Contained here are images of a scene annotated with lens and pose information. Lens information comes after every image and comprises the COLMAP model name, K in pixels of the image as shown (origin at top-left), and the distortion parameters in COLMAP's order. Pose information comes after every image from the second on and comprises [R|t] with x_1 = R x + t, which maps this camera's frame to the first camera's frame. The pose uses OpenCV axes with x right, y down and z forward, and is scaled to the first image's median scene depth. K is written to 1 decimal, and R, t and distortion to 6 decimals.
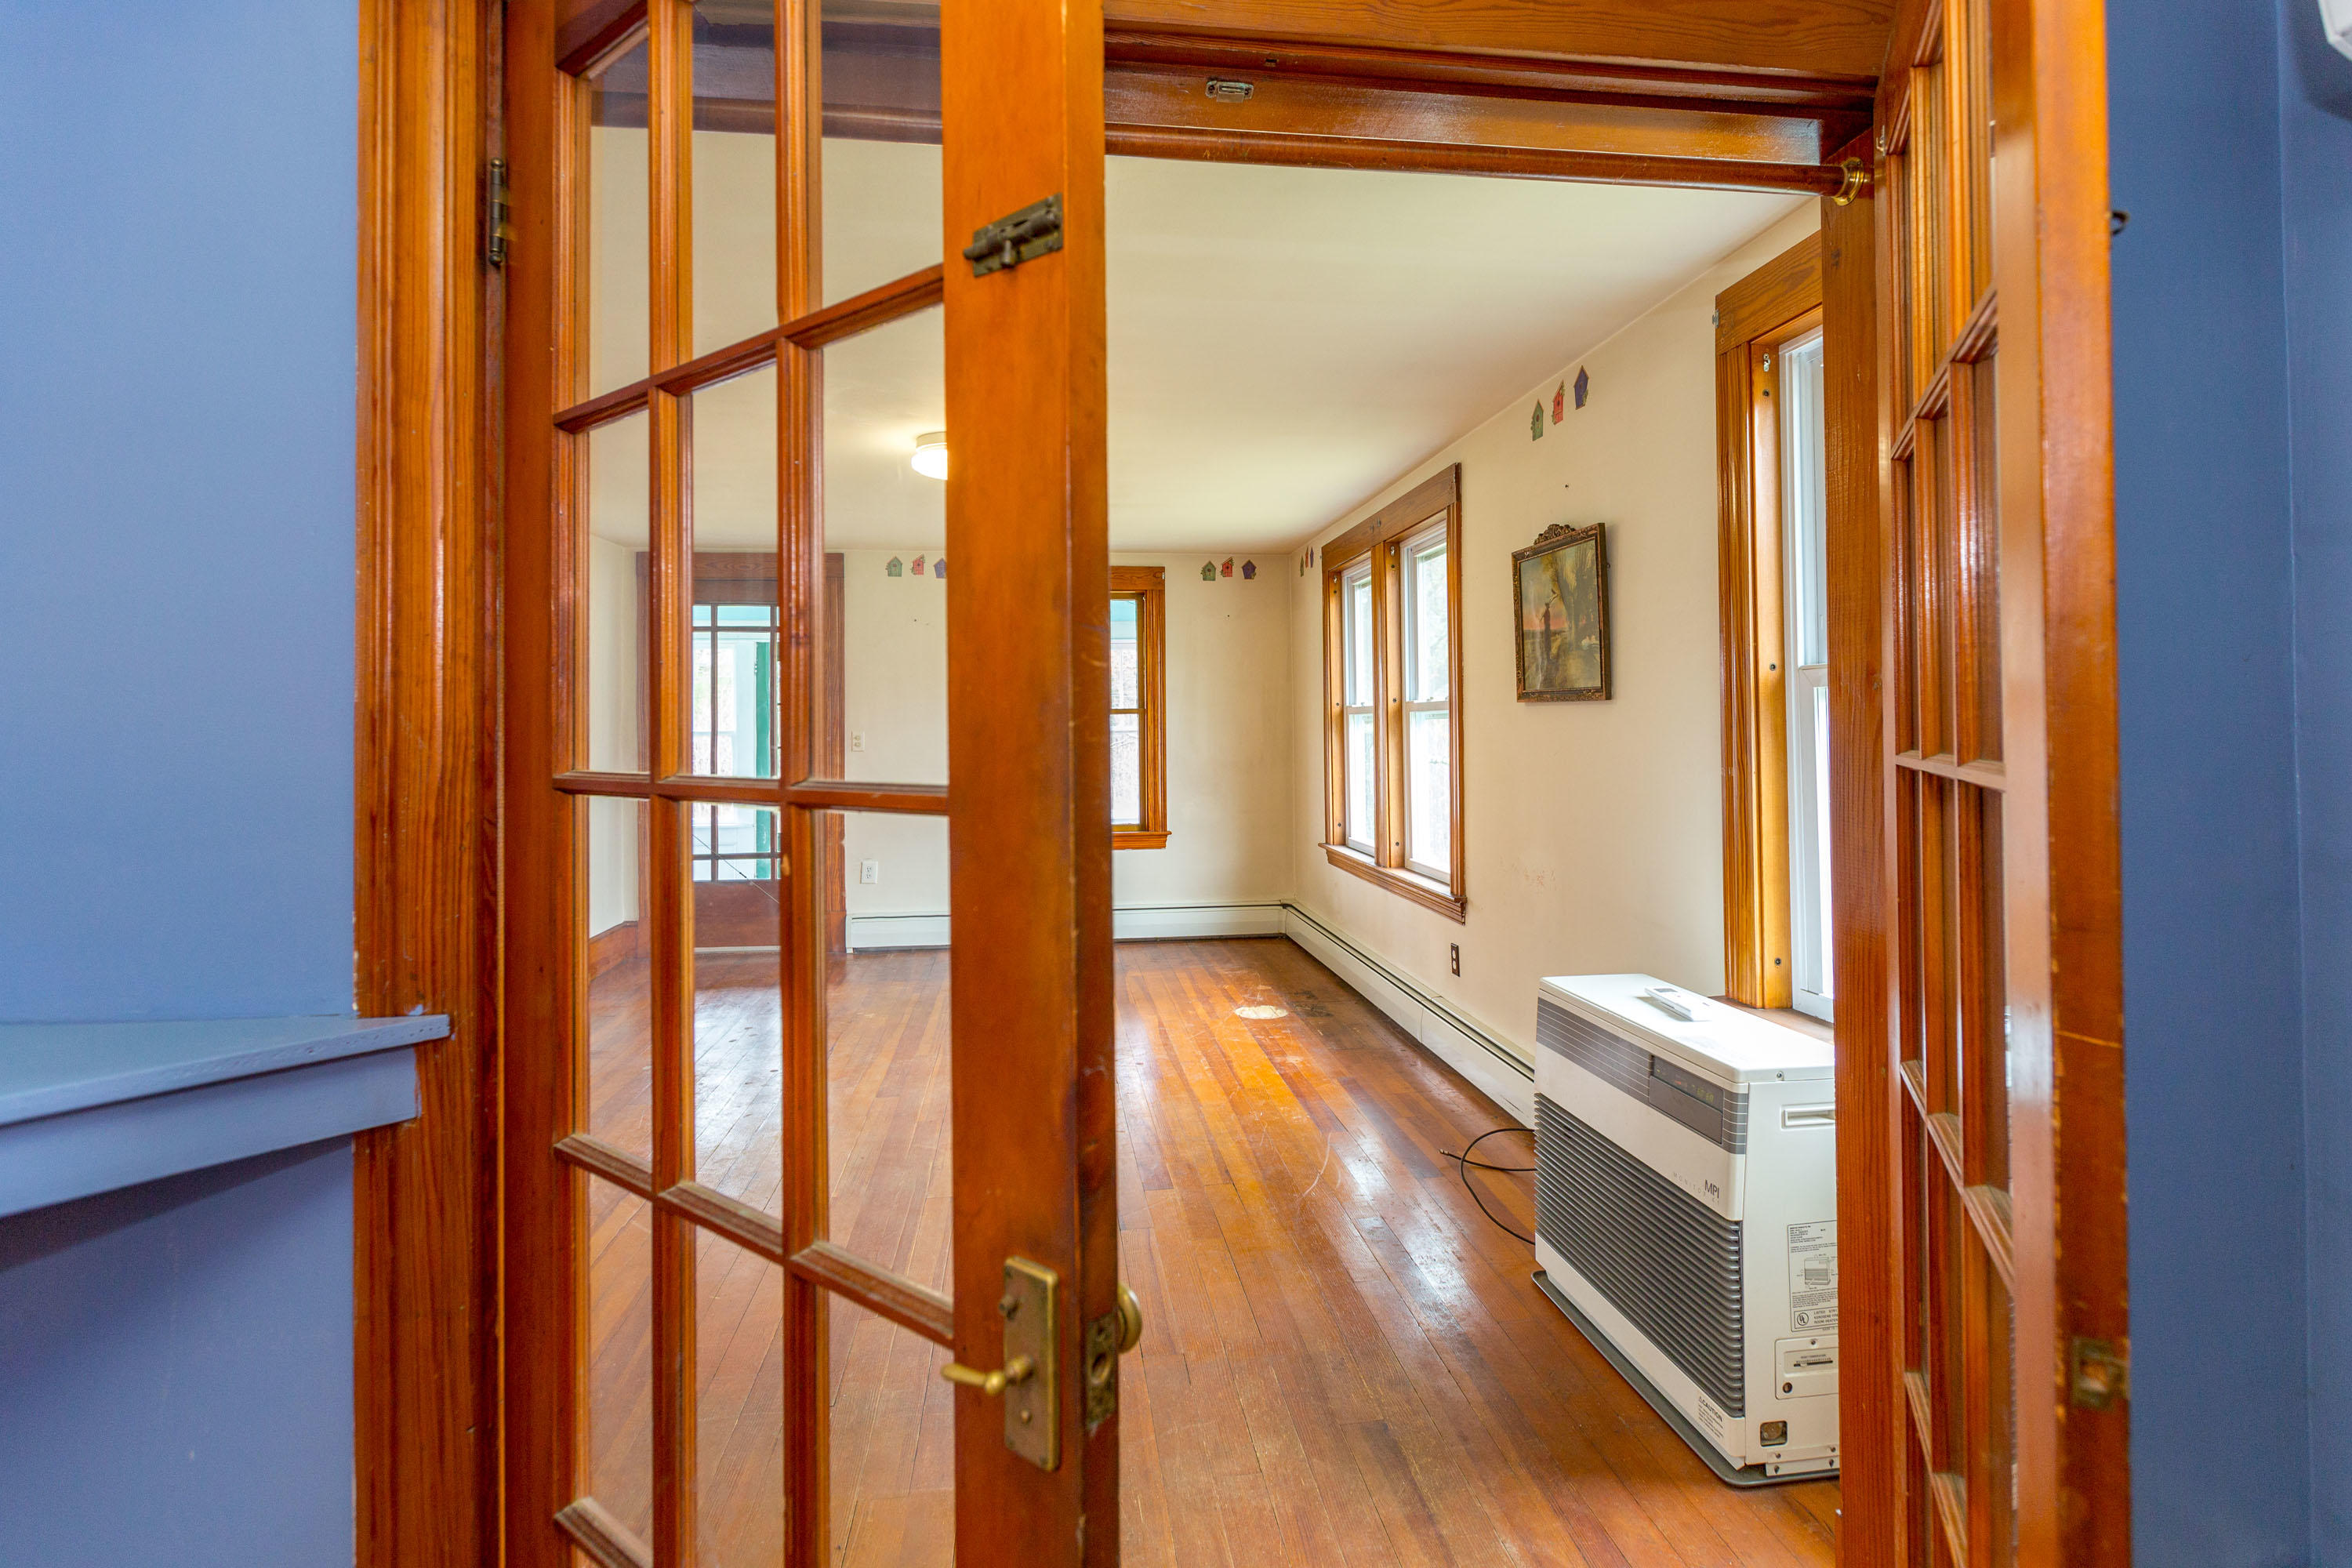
lens RADIAL K [[1107.9, 0, 1181.7], [0, 1107.9, 705.2], [0, 0, 1]] dist [0.000193, 0.000001]
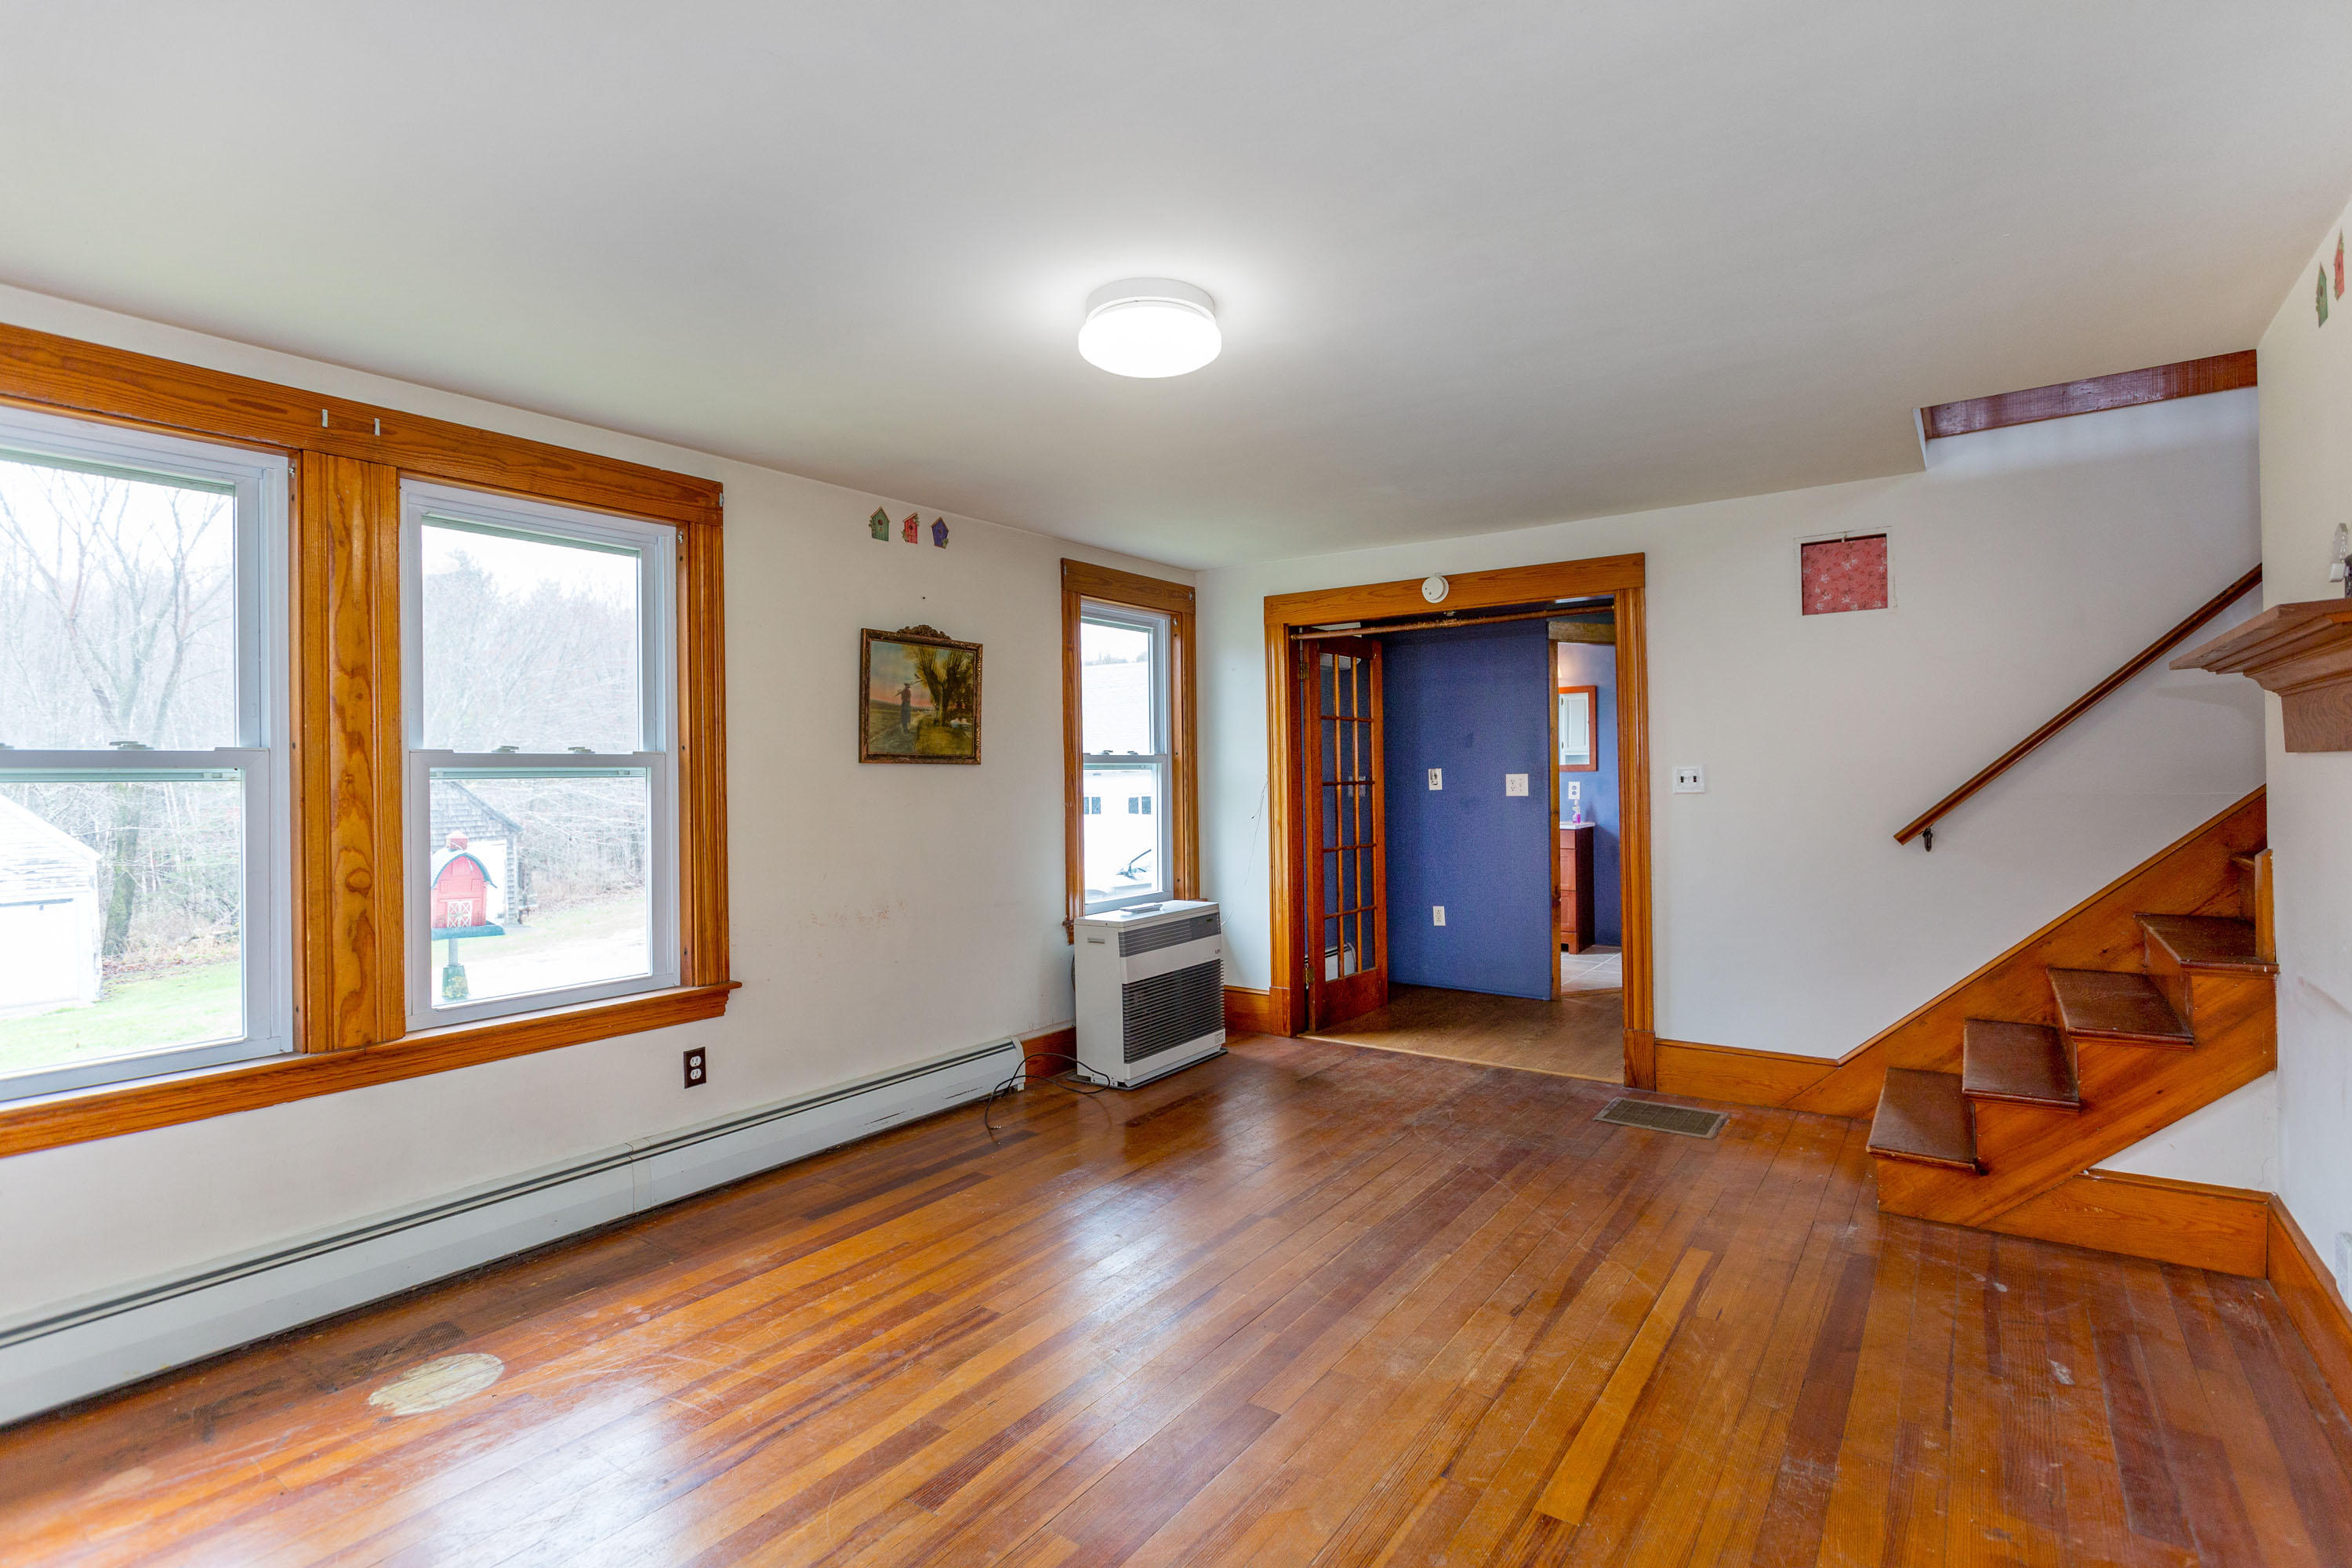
lens RADIAL K [[1138.0, 0, 1176.0], [0, 1138.0, 784.0], [0, 0, 1]] dist [-0.000028, -0.000009]
pose [[-0.728582, 0.014550, 0.684804, -0.724667], [0.007142, 0.999881, -0.013646, 0.037256], [-0.684922, -0.005052, -0.728599, 1.653398]]
